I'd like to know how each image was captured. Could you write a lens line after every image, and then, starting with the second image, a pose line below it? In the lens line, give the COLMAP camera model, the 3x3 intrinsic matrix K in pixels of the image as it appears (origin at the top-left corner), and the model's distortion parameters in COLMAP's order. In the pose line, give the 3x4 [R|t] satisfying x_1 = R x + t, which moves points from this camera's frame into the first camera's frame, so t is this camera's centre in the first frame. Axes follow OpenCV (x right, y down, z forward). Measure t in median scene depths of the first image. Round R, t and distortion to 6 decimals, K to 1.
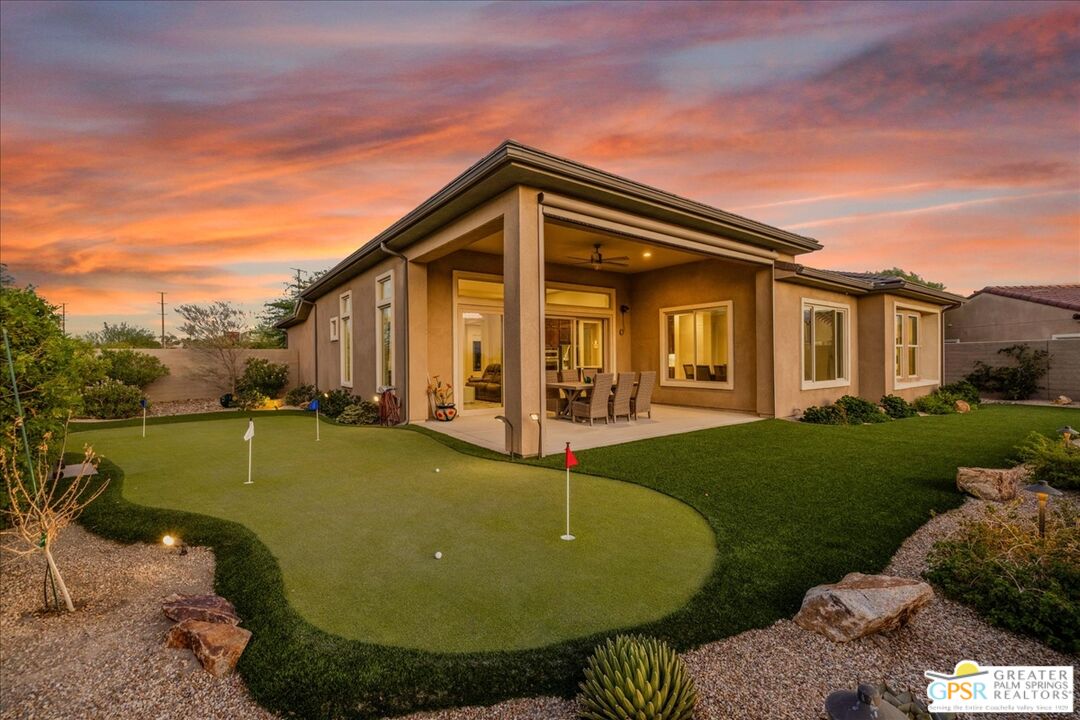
lens RADIAL K [[450.4, 0, 540.0], [0, 450.4, 360.0], [0, 0, 1]] dist [-0.000022, 0.000031]
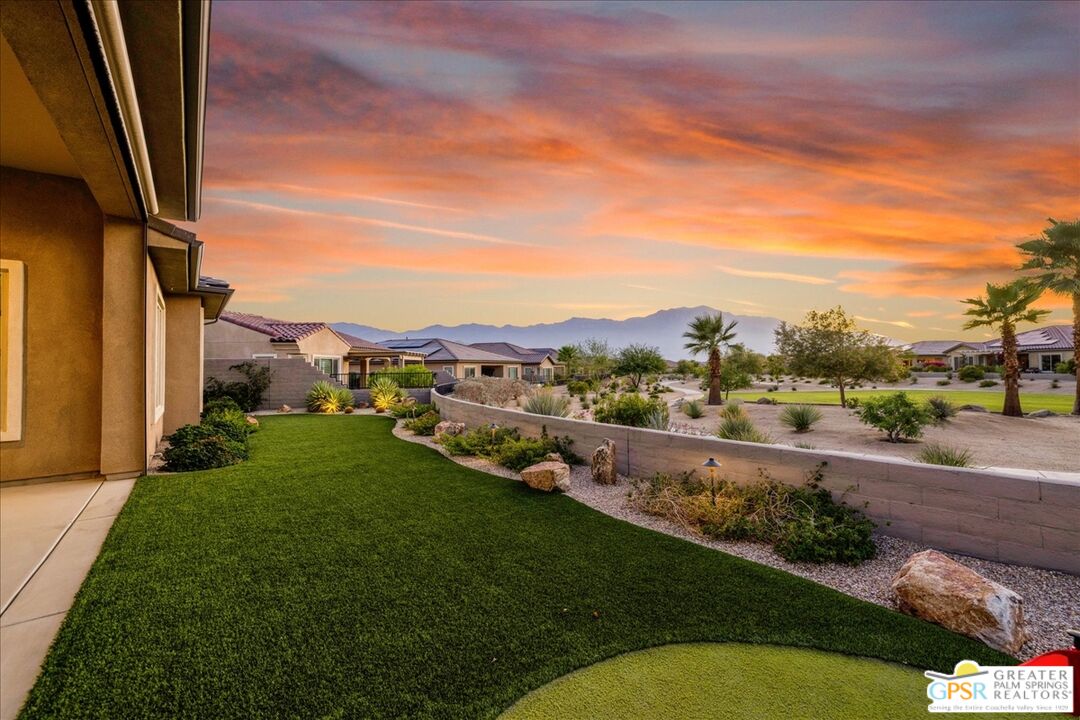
lens RADIAL K [[450.4, 0, 540.0], [0, 450.4, 360.0], [0, 0, 1]] dist [-0.000022, 0.000031]
pose [[-0.014238, 0.026129, 0.999557, -0.058926], [0.010341, 0.999609, -0.025983, -0.002480], [-0.999845, 0.009967, -0.014502, 0.305141]]
